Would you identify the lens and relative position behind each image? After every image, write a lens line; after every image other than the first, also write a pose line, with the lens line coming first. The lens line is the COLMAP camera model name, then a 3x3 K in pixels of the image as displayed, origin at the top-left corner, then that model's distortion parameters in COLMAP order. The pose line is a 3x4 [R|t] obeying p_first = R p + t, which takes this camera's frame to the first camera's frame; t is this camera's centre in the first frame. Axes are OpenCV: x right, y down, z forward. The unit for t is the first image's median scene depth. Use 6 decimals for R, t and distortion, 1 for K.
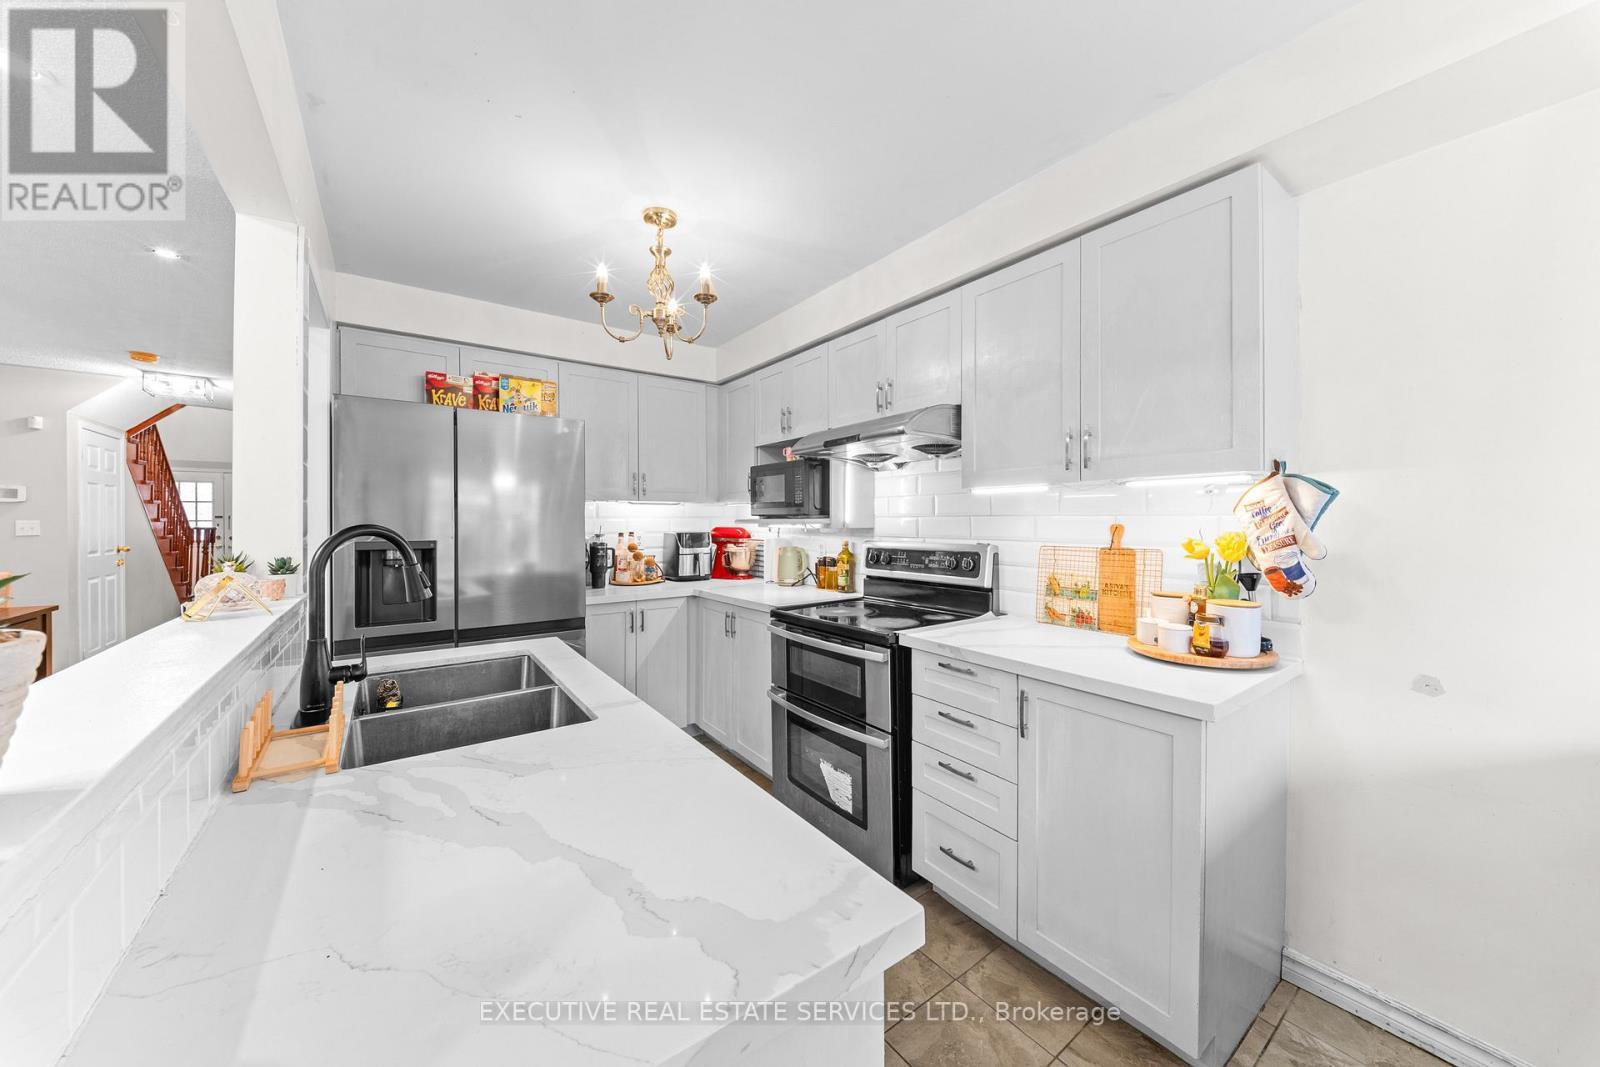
lens RADIAL K [[552.1, 0, 791.1], [0, 552.1, 530.1], [0, 0, 1]] dist [0.000037, -0.001309]
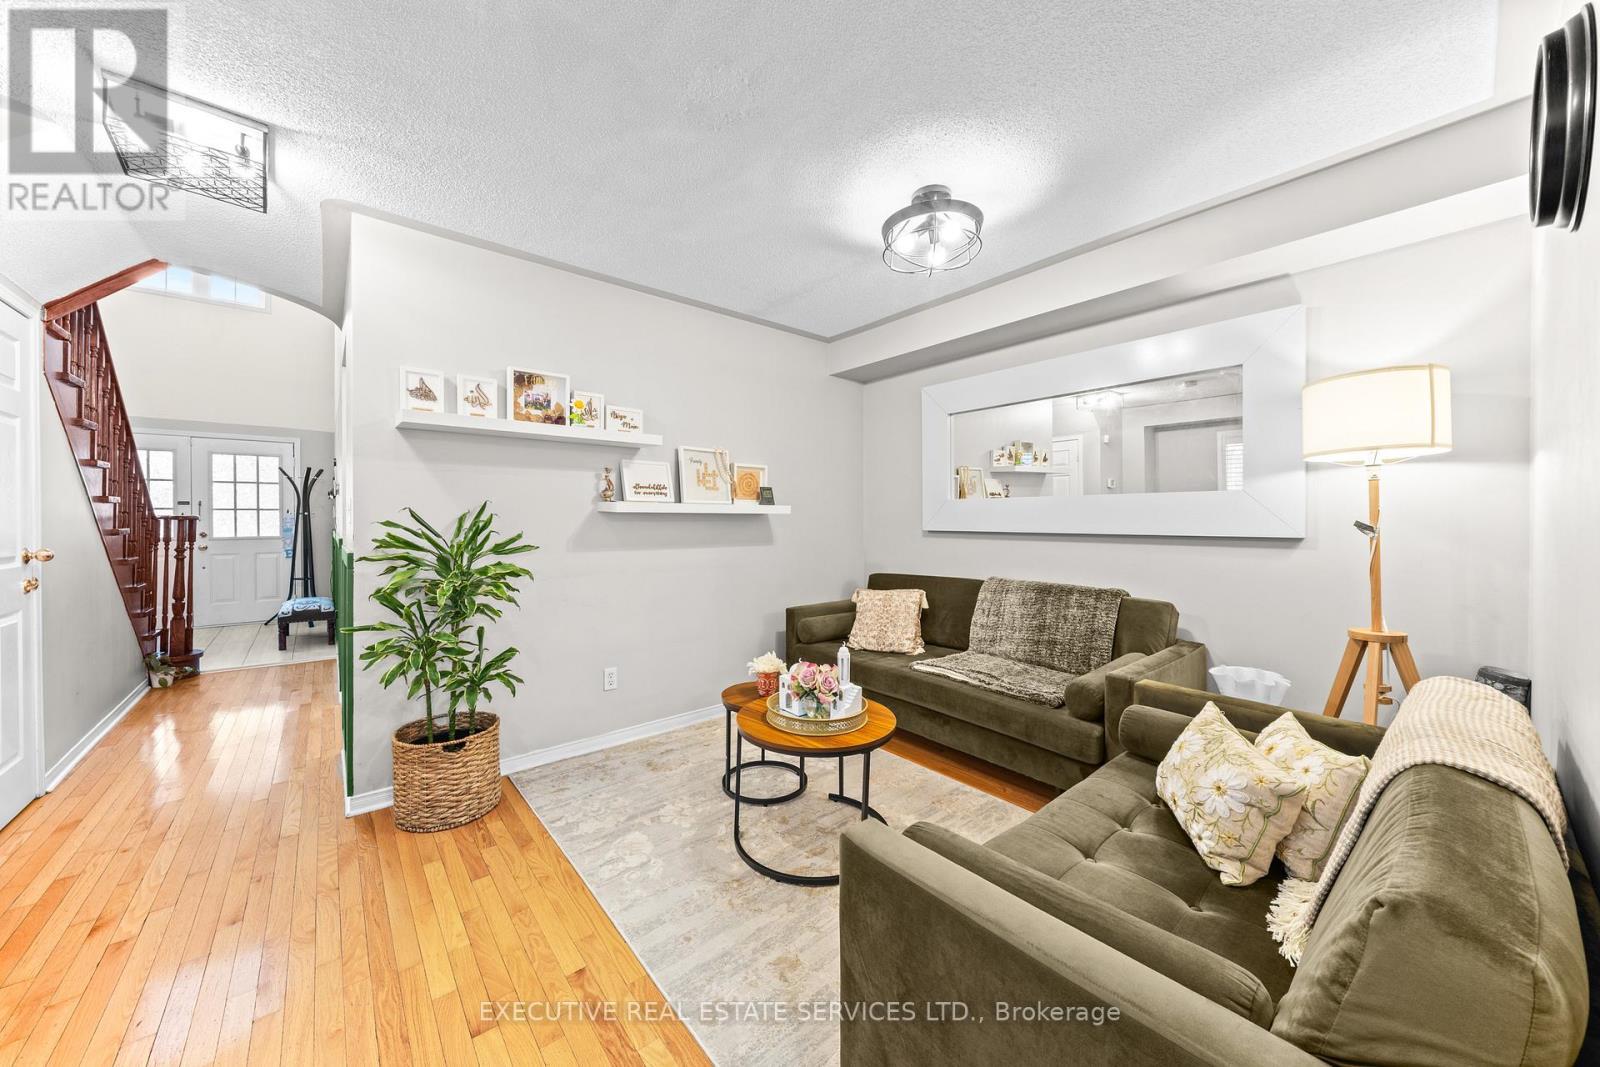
lens RADIAL K [[552.1, 0, 792.4], [0, 552.1, 526.1], [0, 0, 1]] dist [0.000037, -0.001309]
pose [[0.997428, -0.005381, 0.071477, -0.432749], [0.005264, 0.999984, 0.001833, 0.008218], [-0.071485, -0.001452, 0.997441, 0.348255]]
